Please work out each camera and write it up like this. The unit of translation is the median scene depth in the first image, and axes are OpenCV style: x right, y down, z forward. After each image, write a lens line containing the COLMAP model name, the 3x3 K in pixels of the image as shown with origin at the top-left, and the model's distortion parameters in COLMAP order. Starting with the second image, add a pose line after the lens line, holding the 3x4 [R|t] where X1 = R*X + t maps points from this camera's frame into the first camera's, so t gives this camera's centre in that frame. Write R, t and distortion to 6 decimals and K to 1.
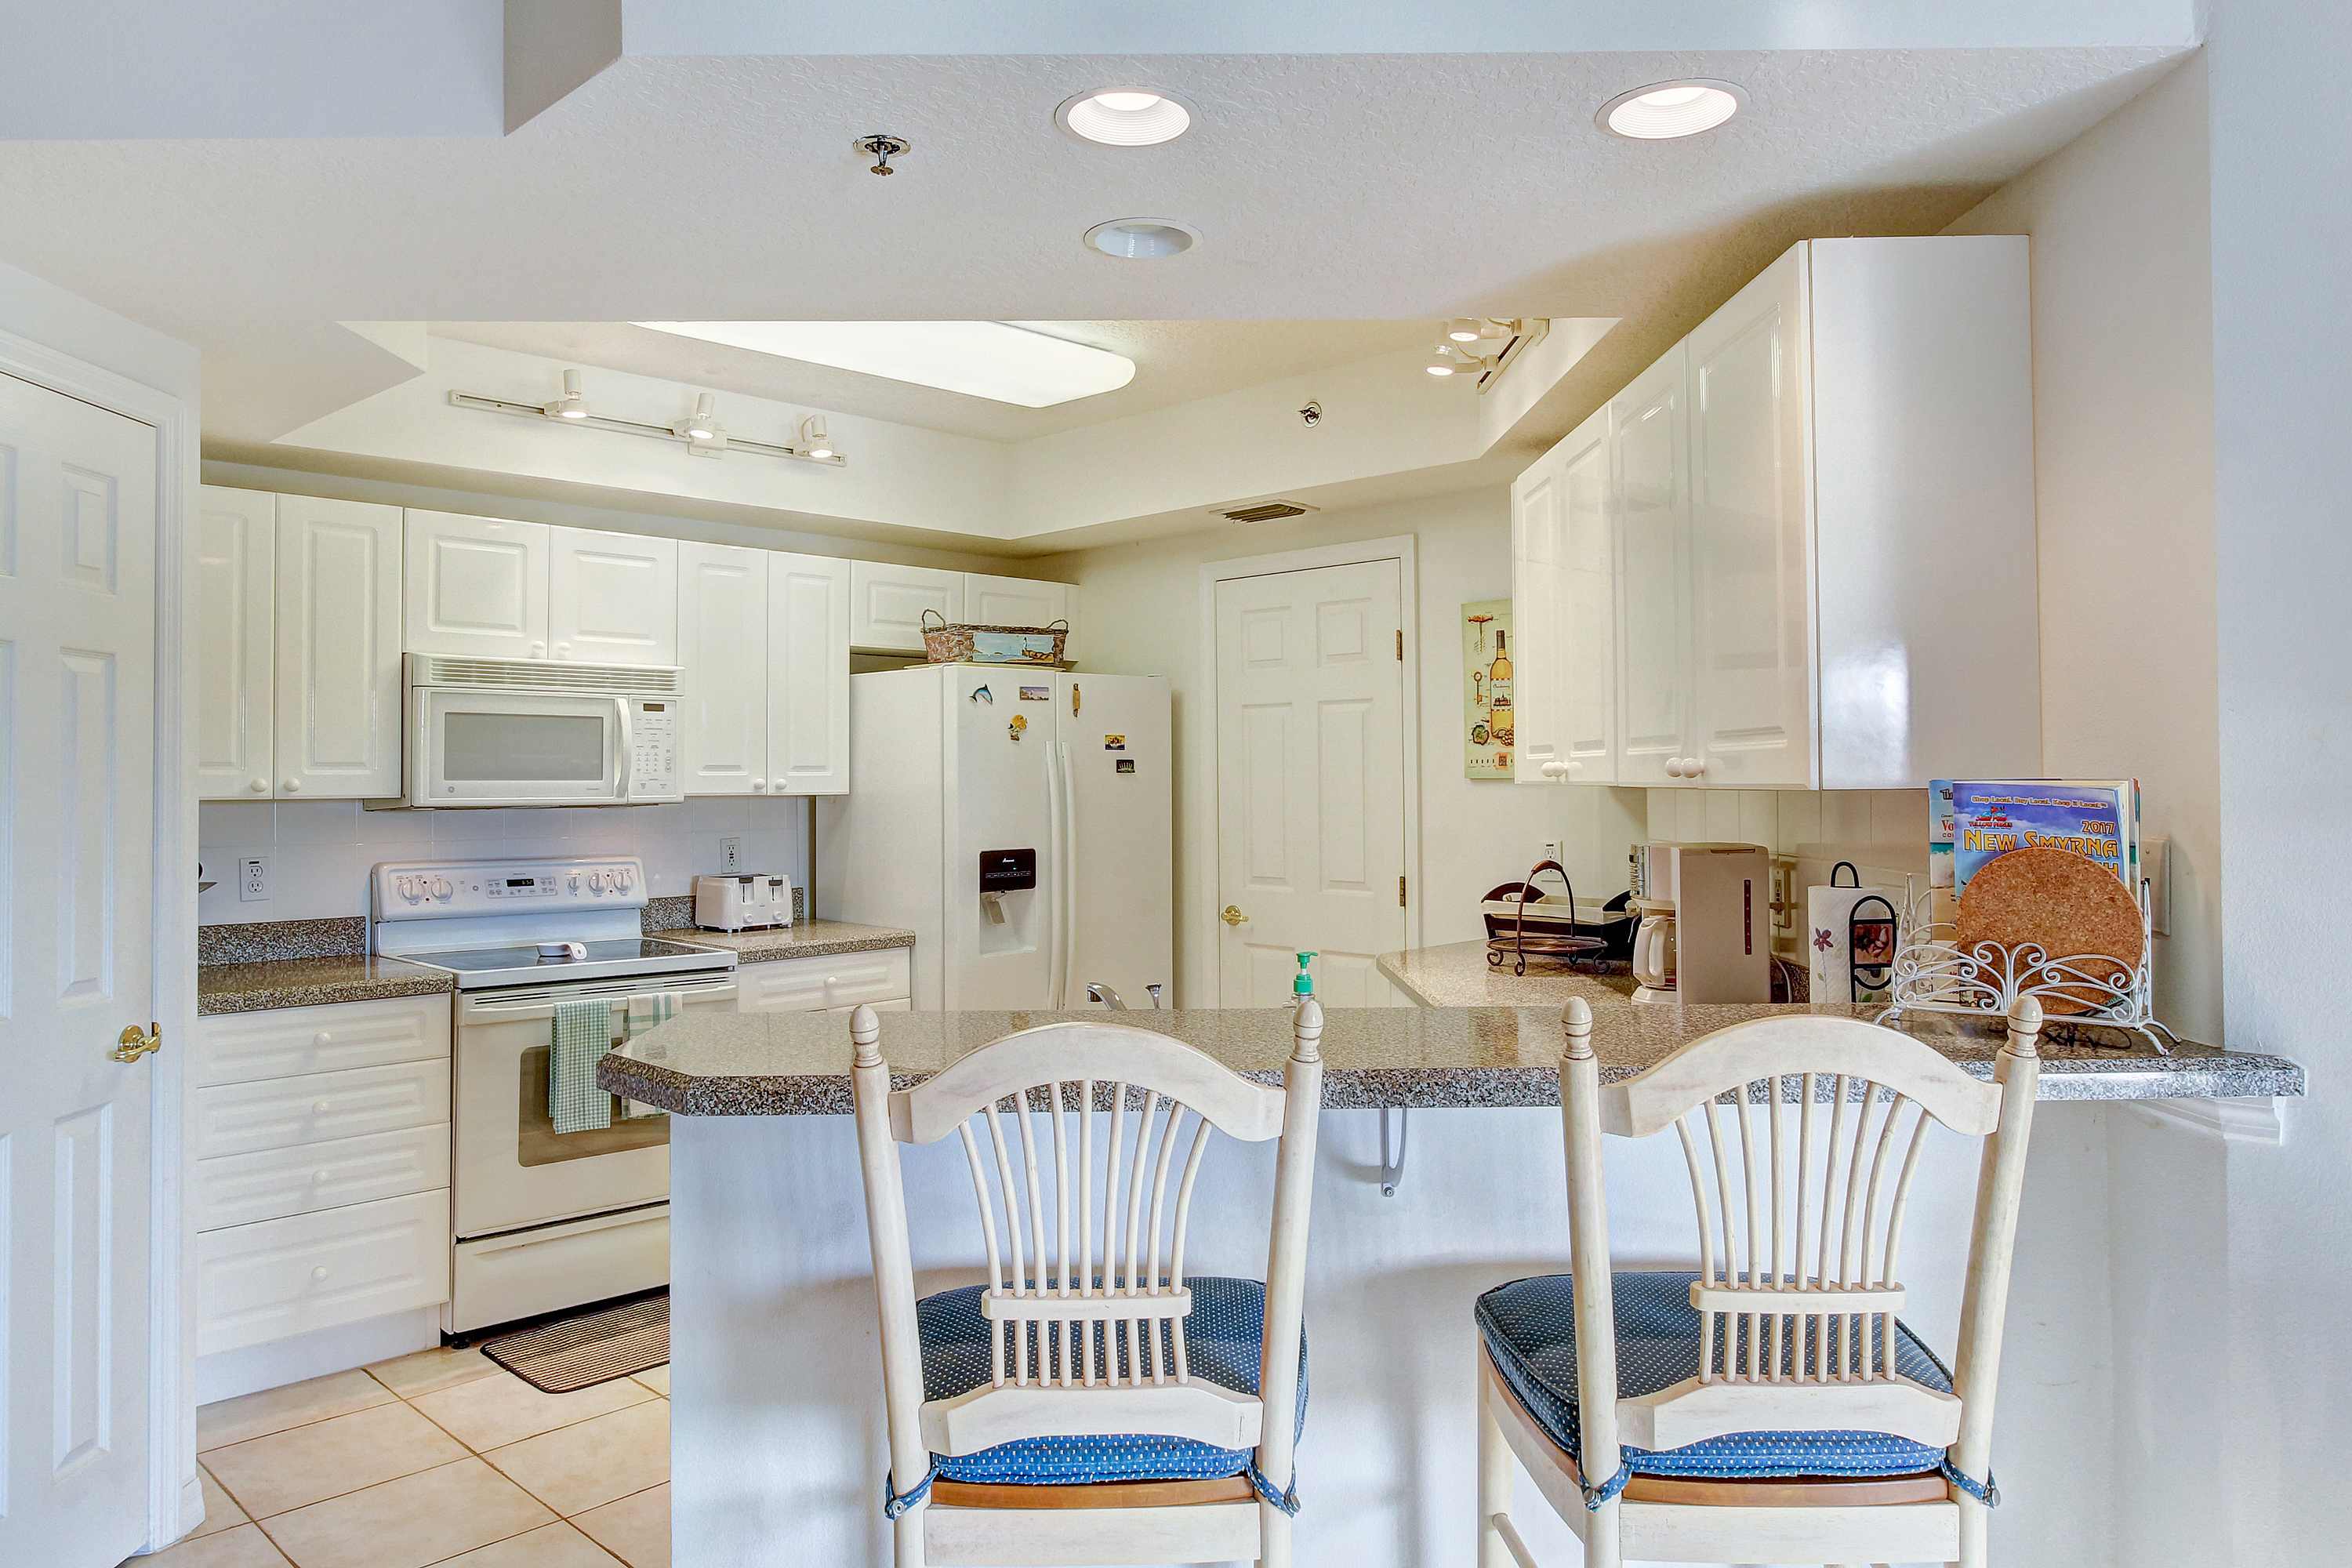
lens RADIAL K [[1678.1, 0, 1175.4], [0, 1678.1, 698.6], [0, 0, 1]] dist [-0.003416, 0.000354]
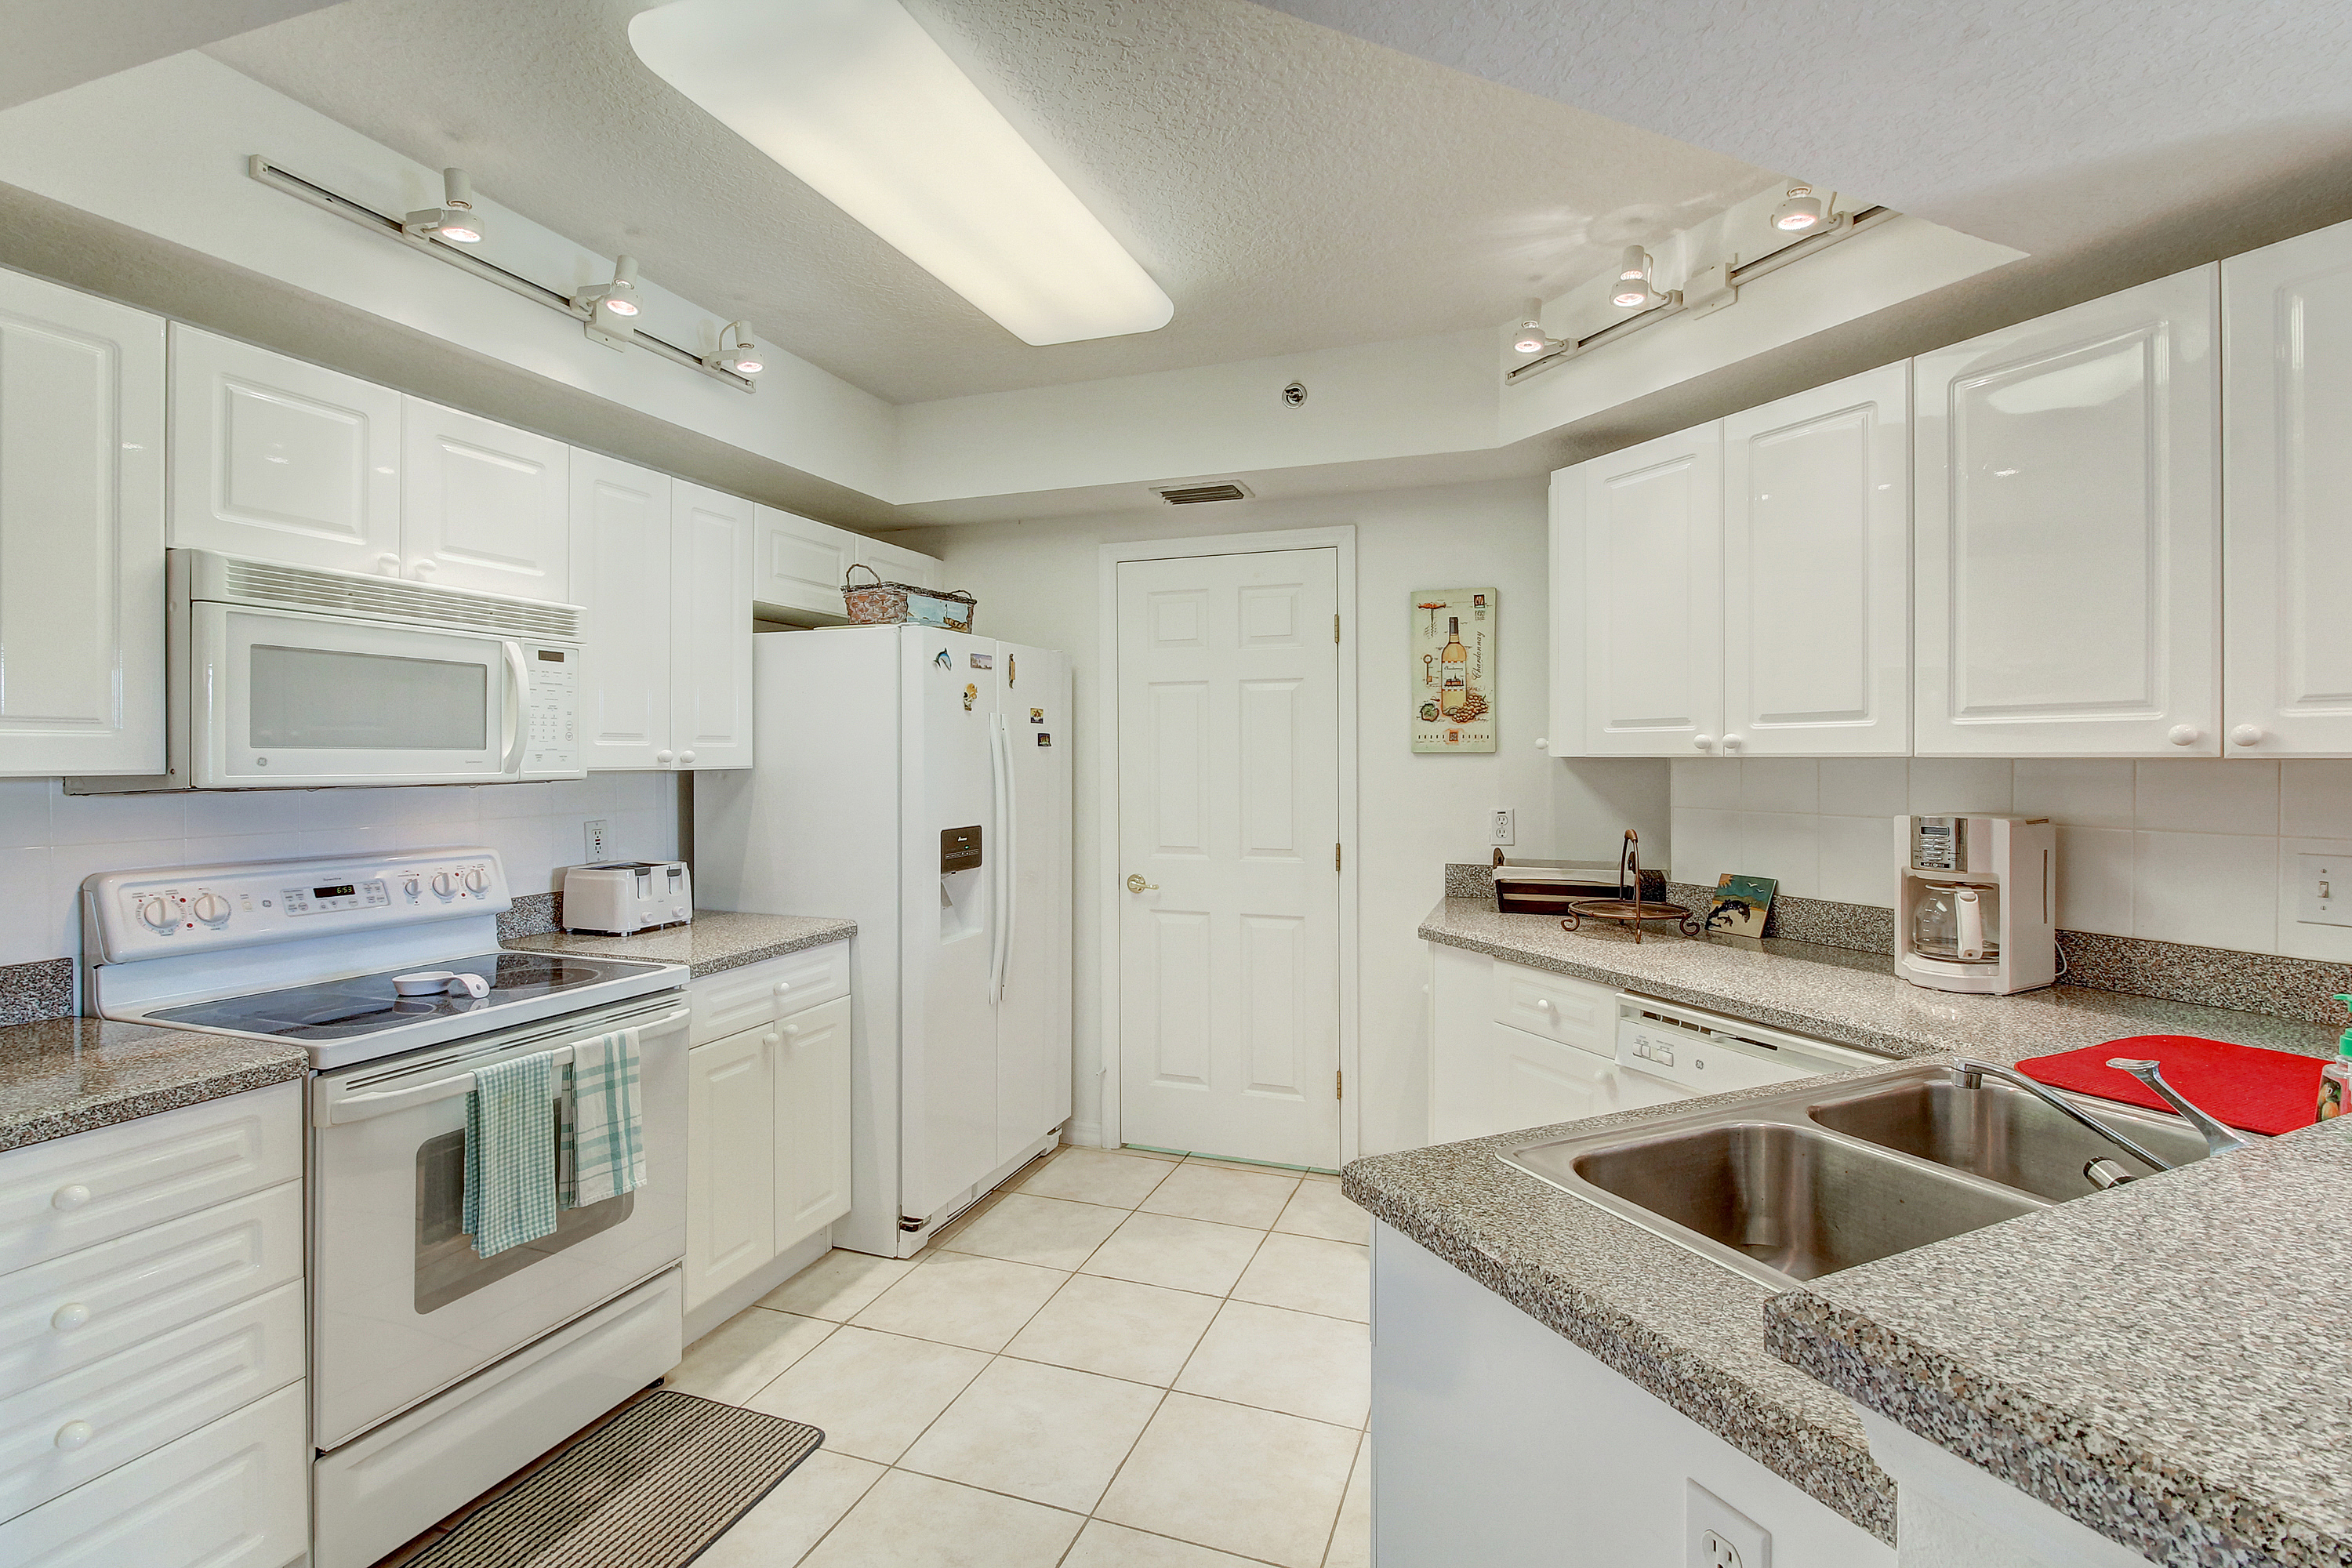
lens RADIAL K [[1119.2, 0, 1178.6], [0, 1119.2, 743.9], [0, 0, 1]] dist [0.017168, -0.014684]
pose [[0.898502, 0.007682, 0.438903, -0.278448], [-0.022569, 0.999333, 0.028712, 0.024273], [-0.438389, -0.035703, 0.898076, 0.409575]]
